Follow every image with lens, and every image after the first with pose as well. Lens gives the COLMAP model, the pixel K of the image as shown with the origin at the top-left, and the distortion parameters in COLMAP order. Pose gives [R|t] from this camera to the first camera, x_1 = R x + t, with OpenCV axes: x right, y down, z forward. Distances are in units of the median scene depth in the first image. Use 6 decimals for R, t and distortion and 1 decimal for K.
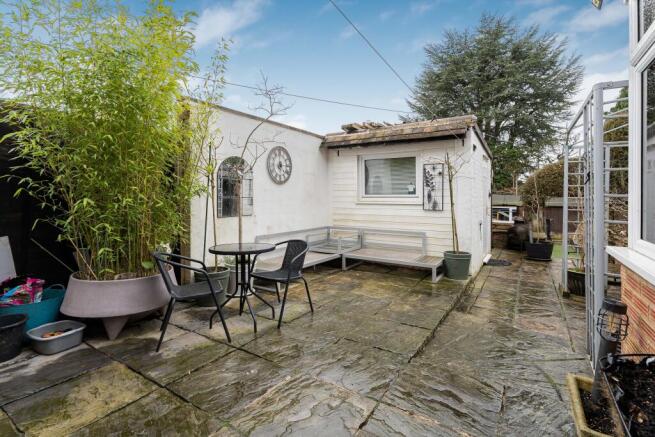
lens RADIAL K [[299.5, 0, 328.3], [0, 299.5, 209.6], [0, 0, 1]] dist [0.001096, 0.000178]
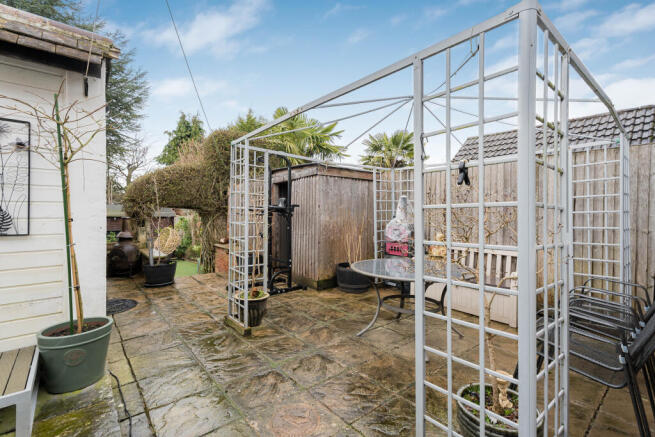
lens RADIAL K [[299.5, 0, 328.3], [0, 299.5, 209.6], [0, 0, 1]] dist [0.001096, 0.000178]
pose [[0.294593, -0.004078, 0.955614, 0.021674], [0.037884, 0.999255, -0.007415, -0.002904], [-0.954872, 0.038387, 0.294528, 0.098651]]
